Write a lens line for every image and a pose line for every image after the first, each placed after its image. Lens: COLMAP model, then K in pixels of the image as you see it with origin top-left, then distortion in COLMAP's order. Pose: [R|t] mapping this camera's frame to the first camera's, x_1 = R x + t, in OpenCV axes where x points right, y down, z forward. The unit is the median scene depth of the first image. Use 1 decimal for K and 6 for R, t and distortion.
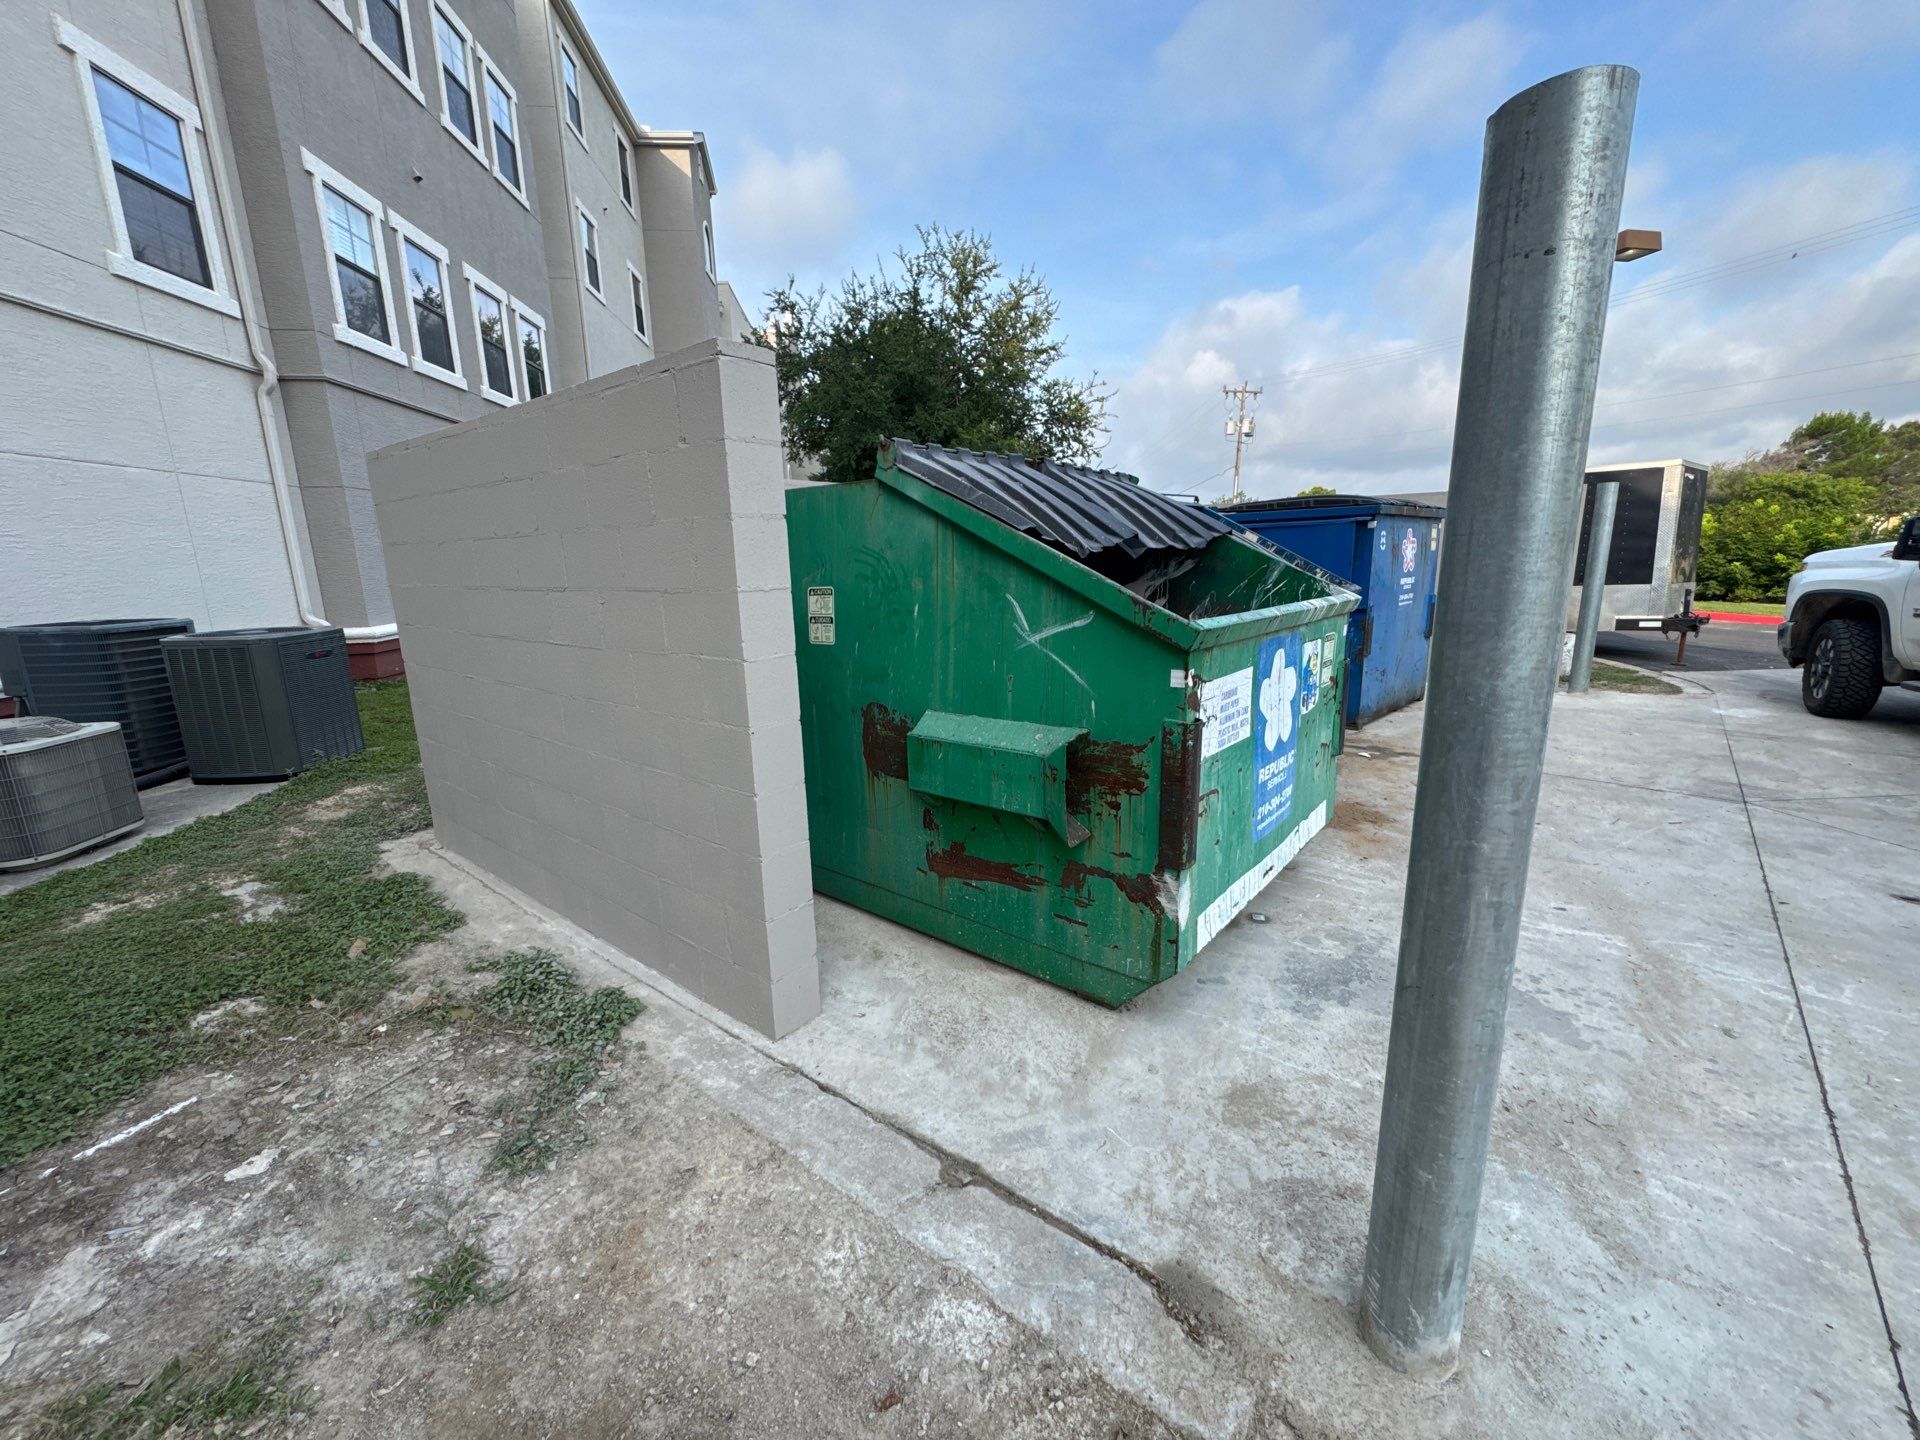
lens RADIAL K [[763.0, 0, 958.5], [0, 763.0, 717.9], [0, 0, 1]] dist [-0.001815, -0.000470]
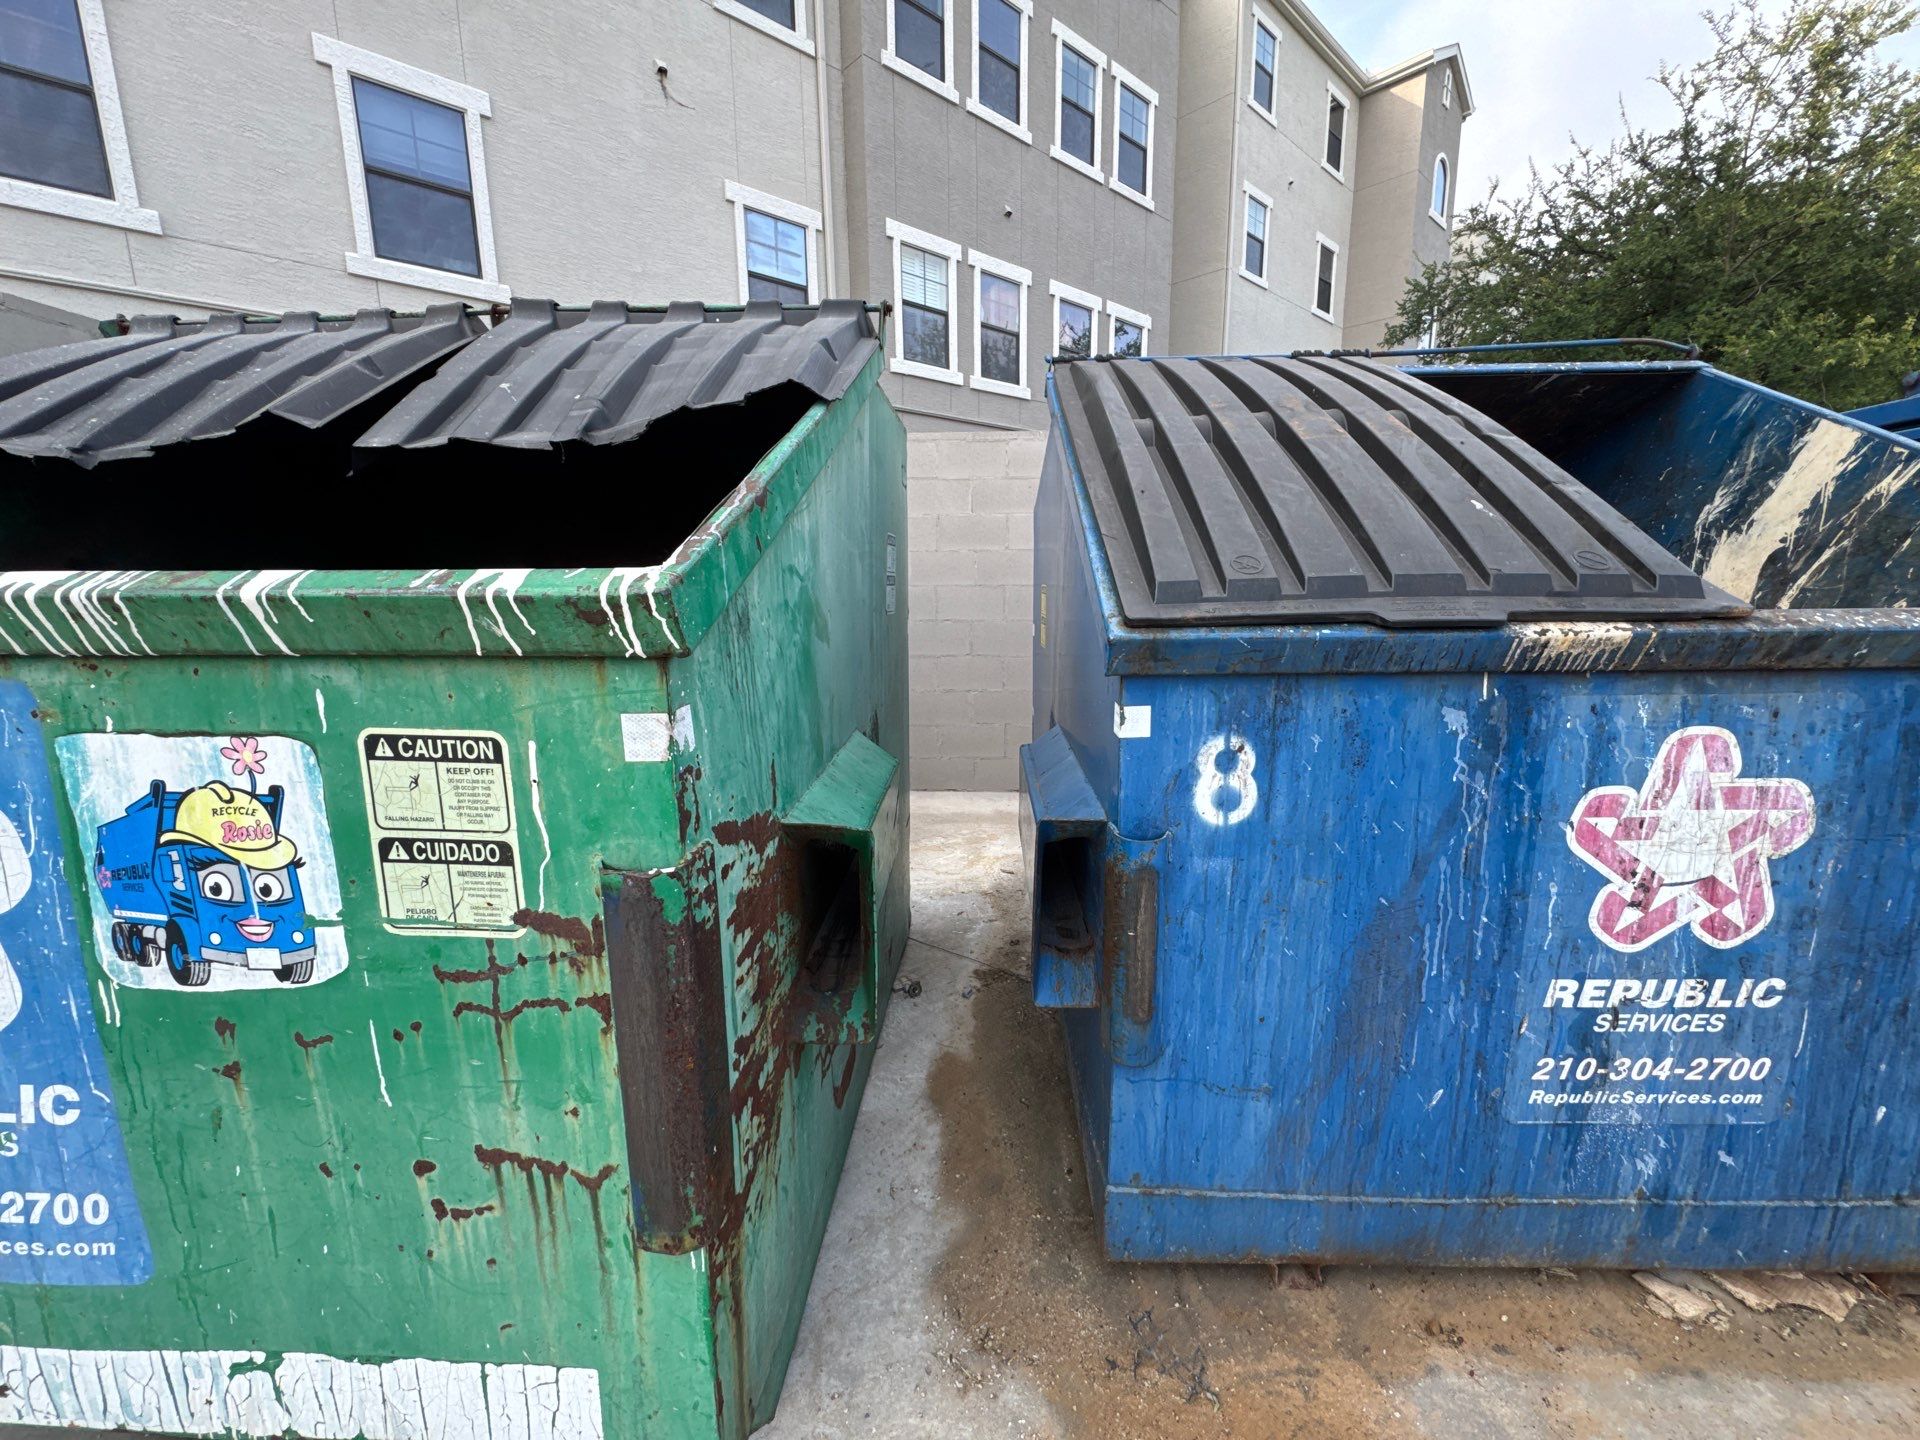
lens RADIAL K [[763.4, 0, 959.2], [0, 763.4, 717.6], [0, 0, 1]] dist [-0.002295, 0.000103]
pose [[0.593936, 0.166114, -0.787176, 0.349414], [-0.173739, 0.981846, 0.076106, -0.073090], [0.785528, 0.091561, 0.612015, 0.445164]]
